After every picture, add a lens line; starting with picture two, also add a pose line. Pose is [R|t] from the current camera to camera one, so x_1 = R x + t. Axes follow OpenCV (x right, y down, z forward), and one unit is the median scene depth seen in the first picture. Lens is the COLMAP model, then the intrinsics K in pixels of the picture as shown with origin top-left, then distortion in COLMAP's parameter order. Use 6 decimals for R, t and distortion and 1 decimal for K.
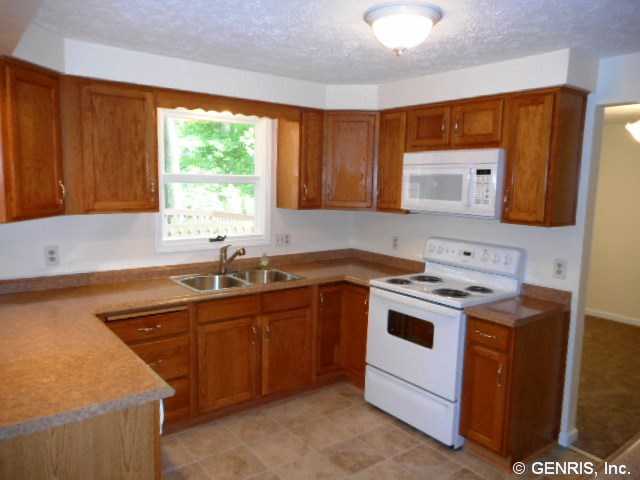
lens RADIAL K [[482.1, 0, 319.7], [0, 482.1, 238.8], [0, 0, 1]] dist [-0.008115, 0.005234]
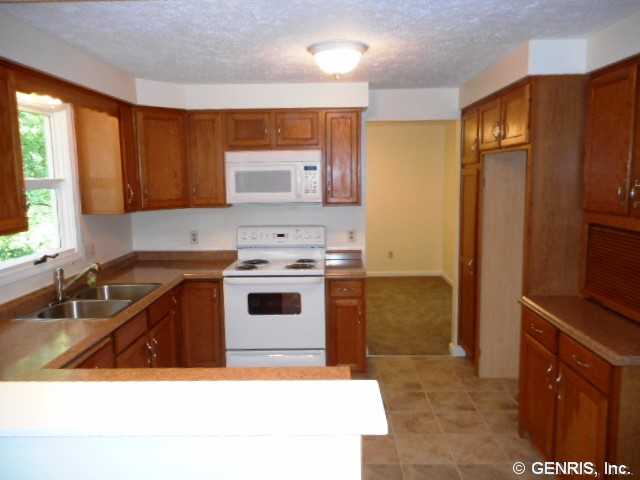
lens RADIAL K [[482.1, 0, 318.6], [0, 482.1, 240.2], [0, 0, 1]] dist [-0.008115, 0.005234]
pose [[0.631182, -0.138533, 0.763163, -0.590804], [0.123889, 0.989295, 0.077118, -0.041213], [-0.765677, 0.045872, 0.641588, 0.155273]]
